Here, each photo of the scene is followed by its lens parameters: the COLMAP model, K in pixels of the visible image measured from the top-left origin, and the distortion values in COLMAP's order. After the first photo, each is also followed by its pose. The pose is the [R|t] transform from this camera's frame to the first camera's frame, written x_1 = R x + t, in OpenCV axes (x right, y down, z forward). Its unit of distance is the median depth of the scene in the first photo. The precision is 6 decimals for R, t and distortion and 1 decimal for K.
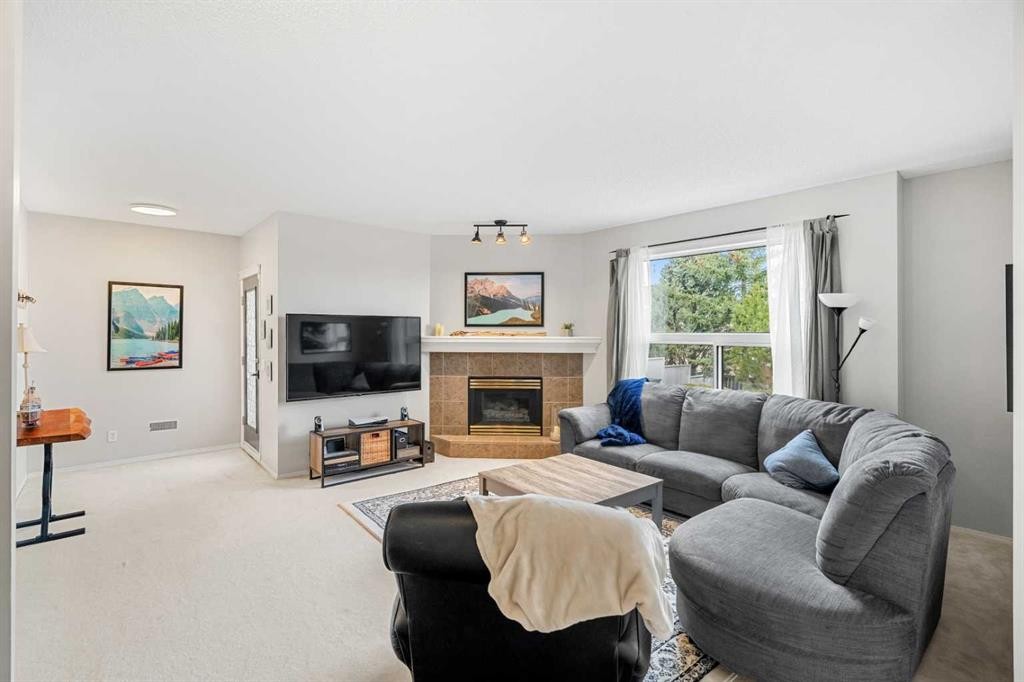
lens RADIAL K [[465.6, 0, 509.4], [0, 465.6, 335.0], [0, 0, 1]] dist [-0.000892, -0.000036]
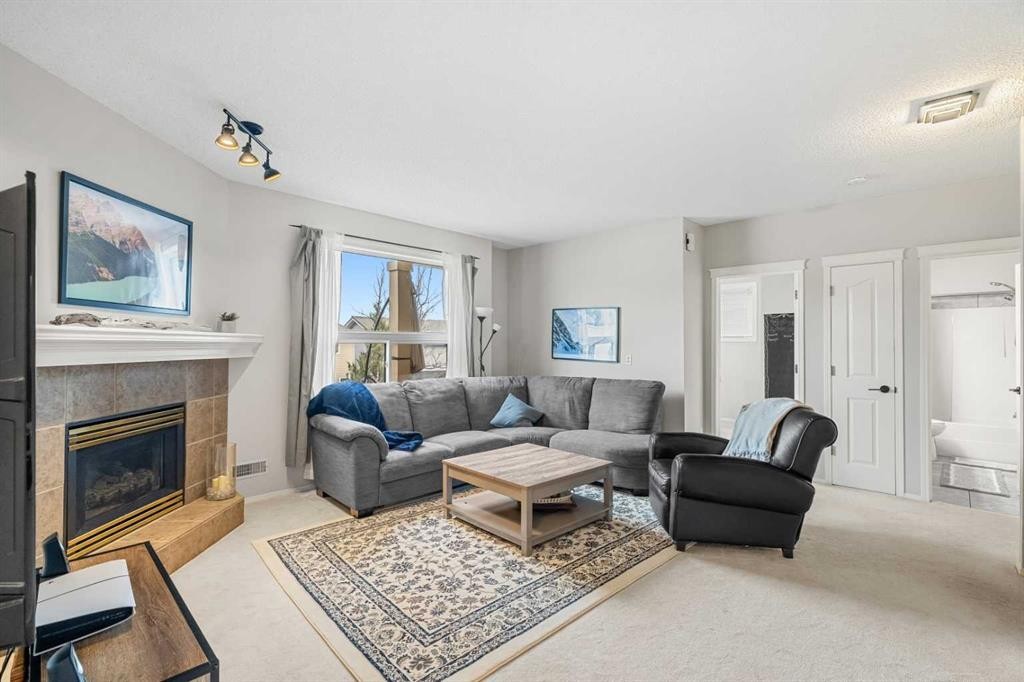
lens RADIAL K [[465.6, 0, 509.7], [0, 465.6, 339.3], [0, 0, 1]] dist [-0.000892, -0.000036]
pose [[-0.067911, 0.010407, 0.997637, -0.534846], [0.006962, 0.999926, -0.009957, 0.020895], [-0.997667, 0.006270, -0.067978, 0.639170]]
